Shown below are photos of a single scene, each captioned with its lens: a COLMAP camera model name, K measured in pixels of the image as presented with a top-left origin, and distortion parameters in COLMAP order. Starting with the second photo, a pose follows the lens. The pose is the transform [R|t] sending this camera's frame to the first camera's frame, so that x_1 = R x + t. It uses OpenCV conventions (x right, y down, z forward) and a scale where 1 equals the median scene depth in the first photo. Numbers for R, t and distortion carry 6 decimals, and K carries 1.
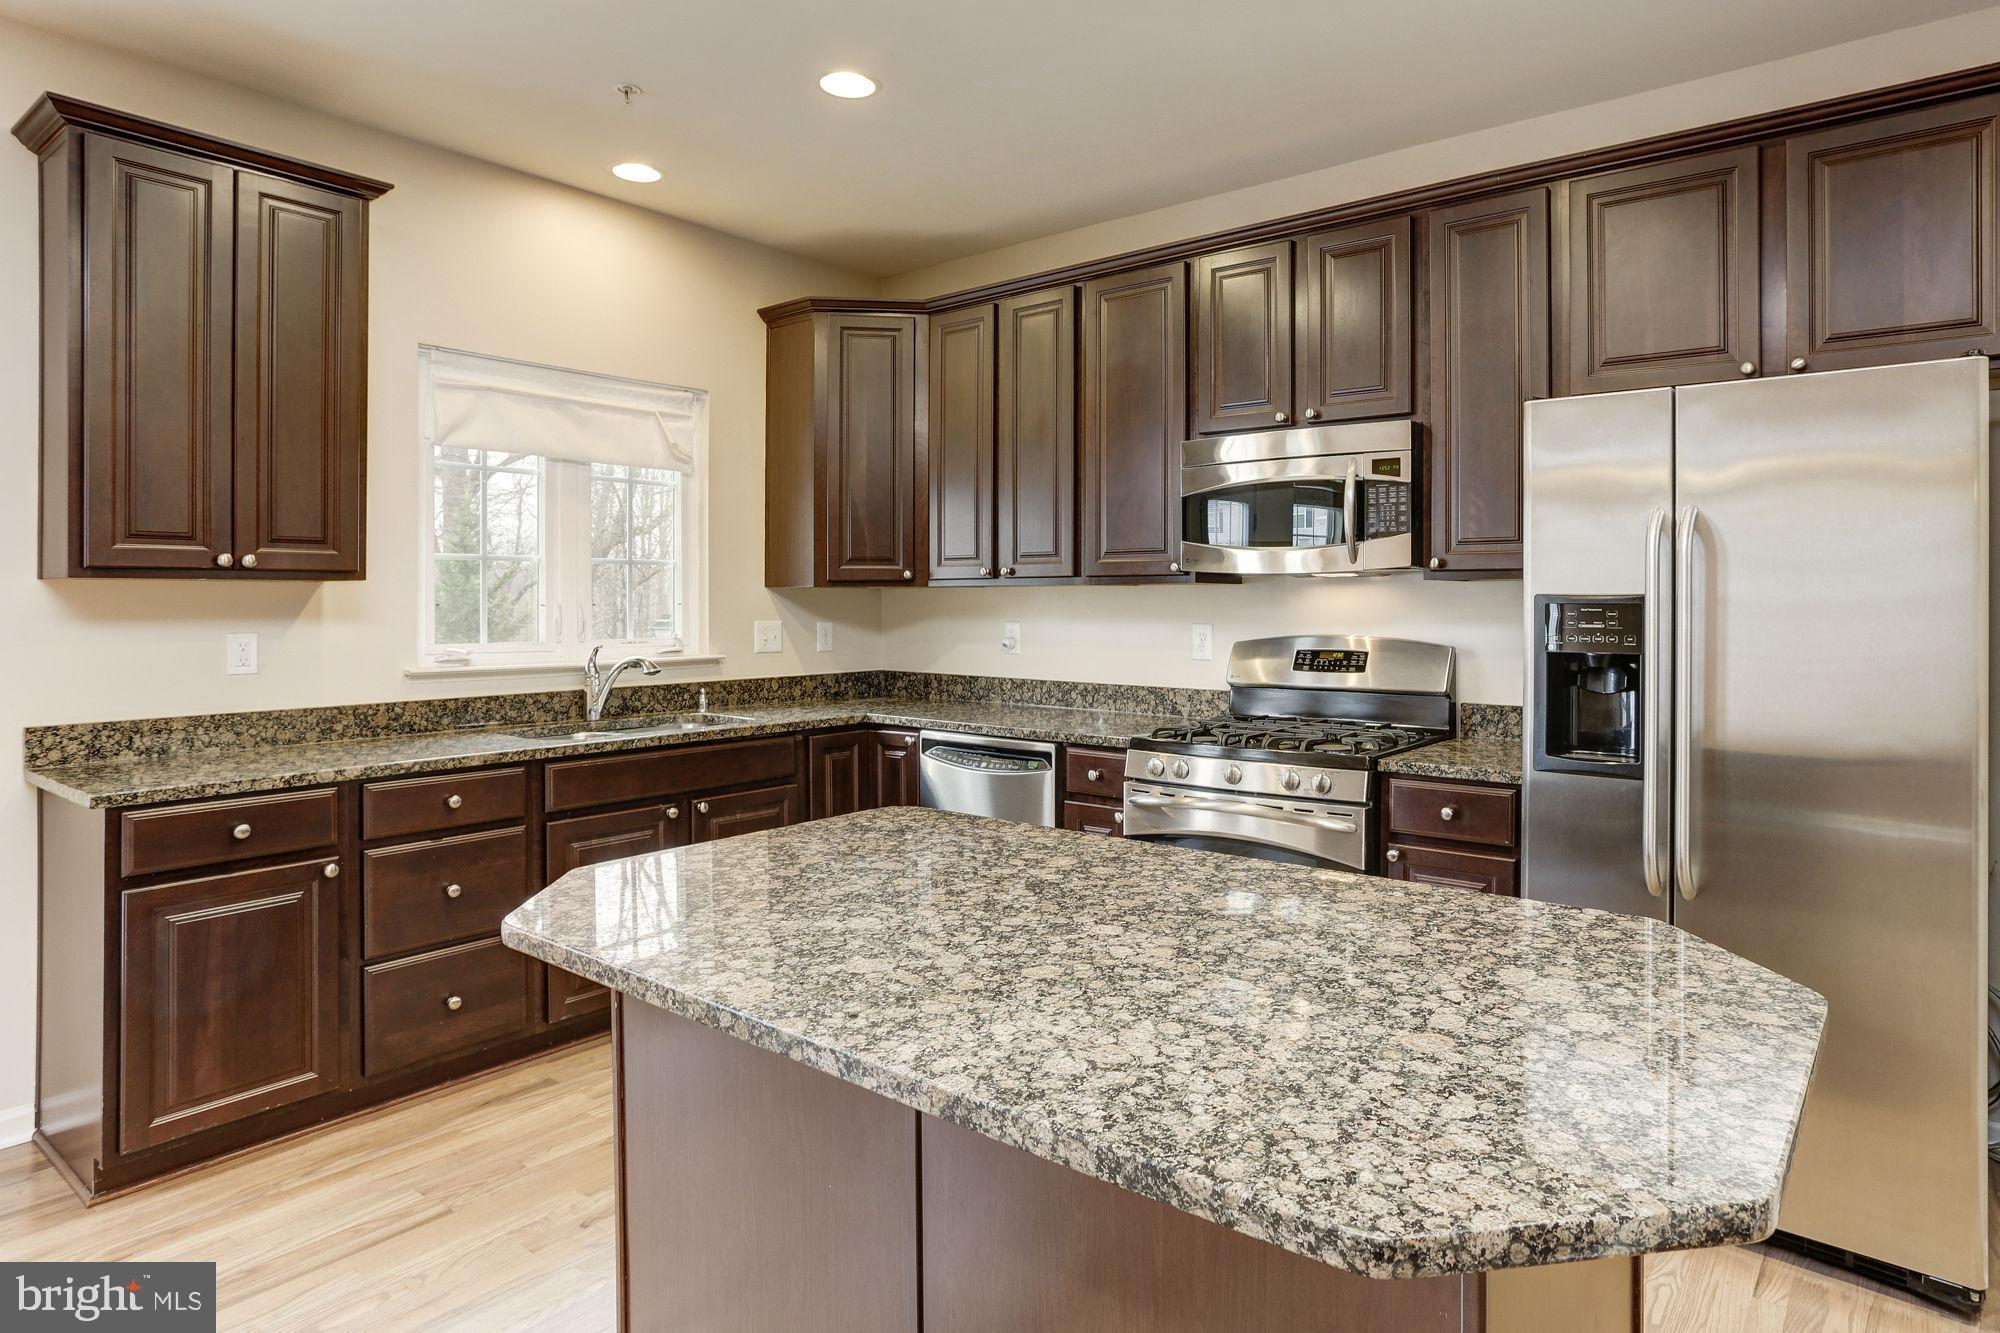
lens RADIAL K [[1140.4, 0, 1121.7], [0, 1140.4, 599.0], [0, 0, 1]] dist [-0.073439, 0.066513]
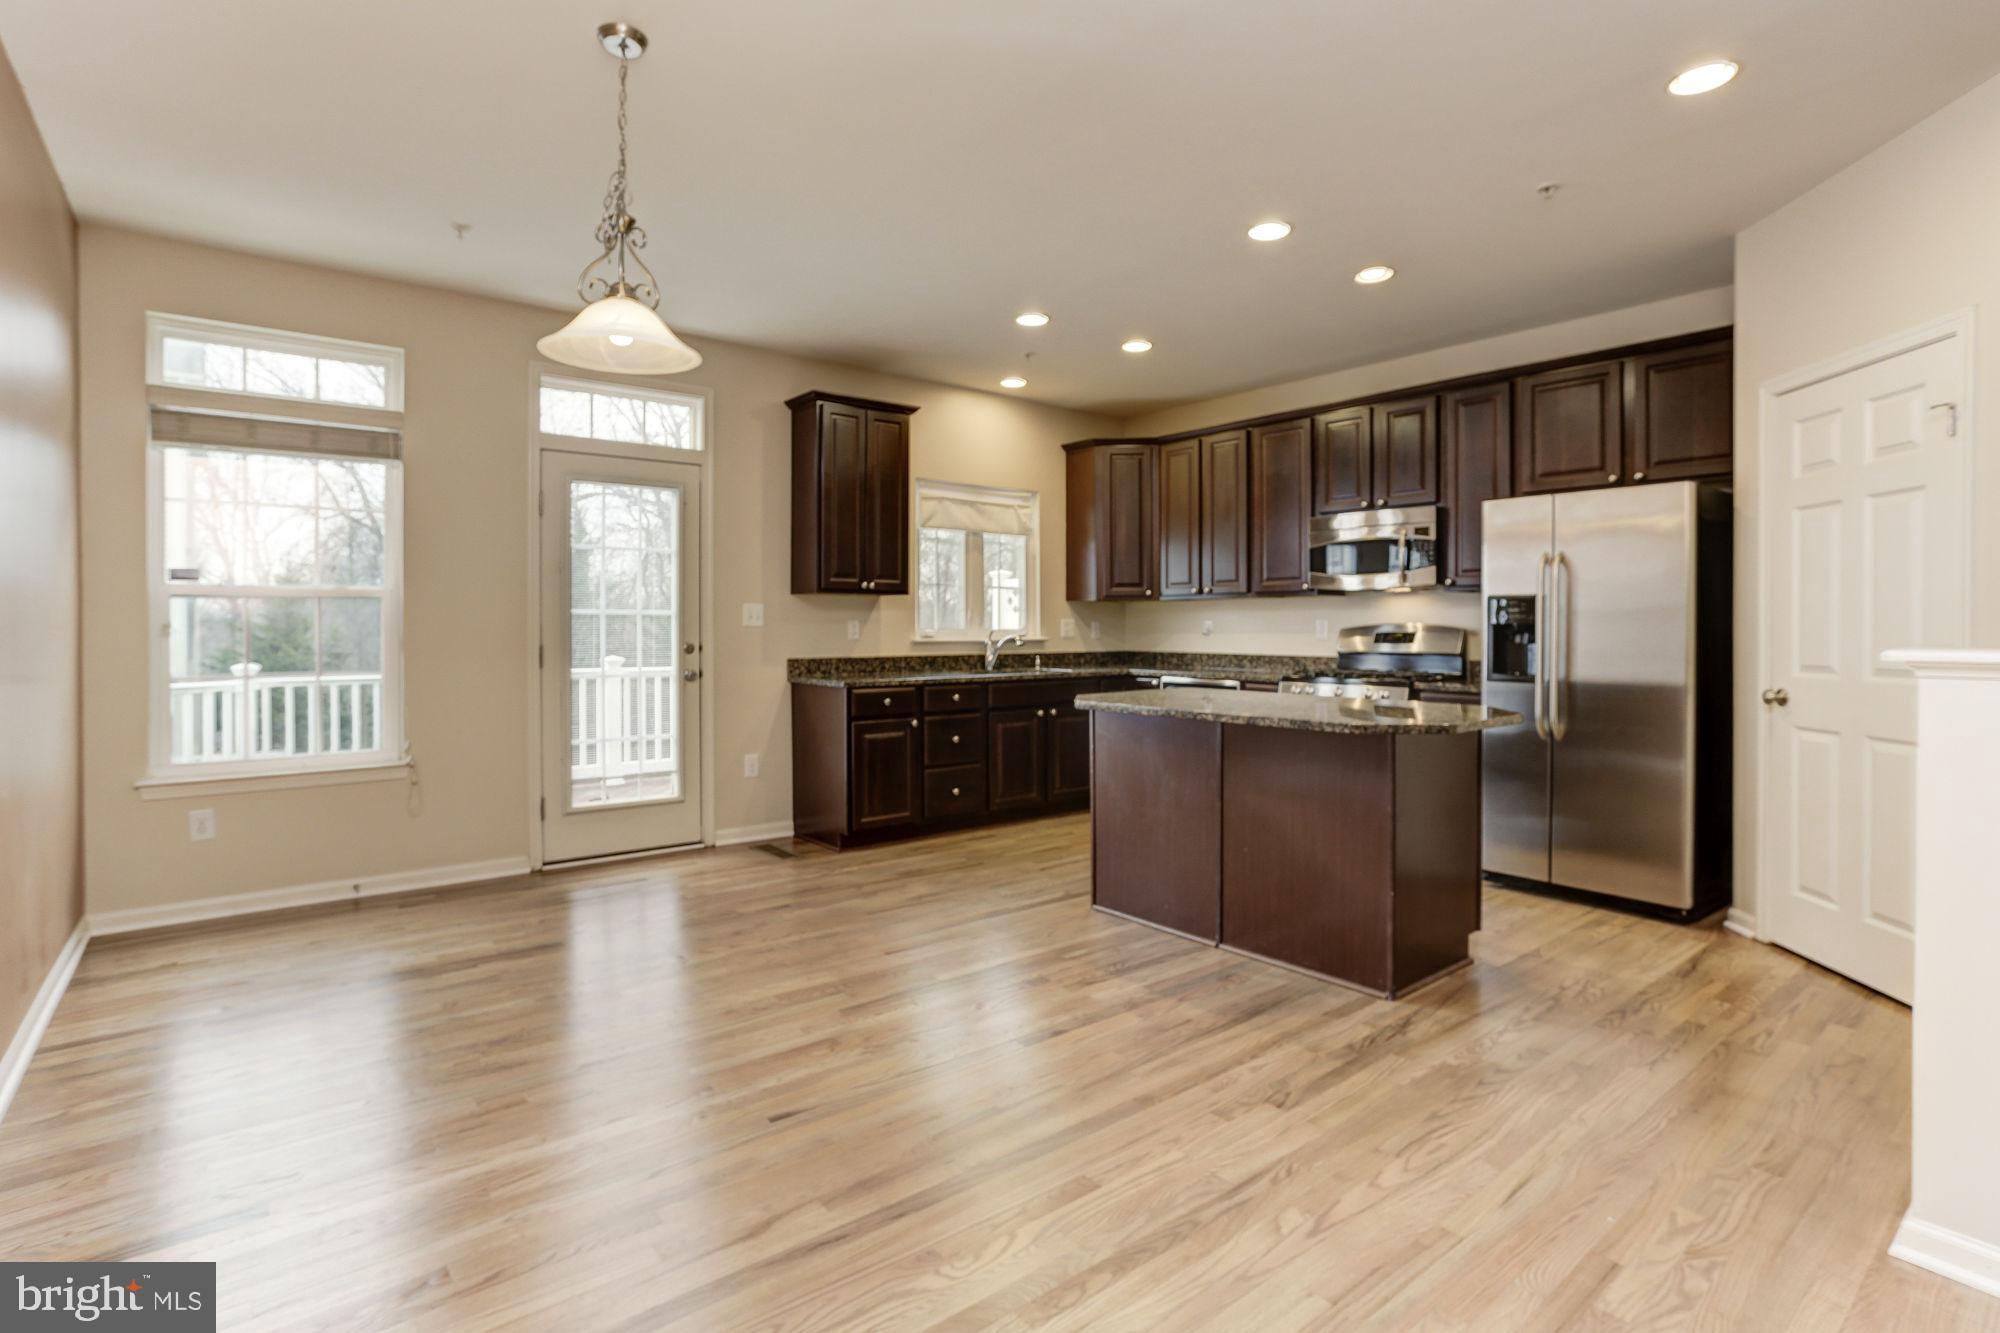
lens RADIAL K [[1005.9, 0, 996.1], [0, 1005.9, 626.0], [0, 0, 1]] dist [-0.059336, 0.040341]
pose [[0.968755, -0.000329, -0.248019, -0.034644], [0.000139, 1.000000, -0.000781, 0.034902], [0.248019, 0.000722, 0.968755, -0.645520]]
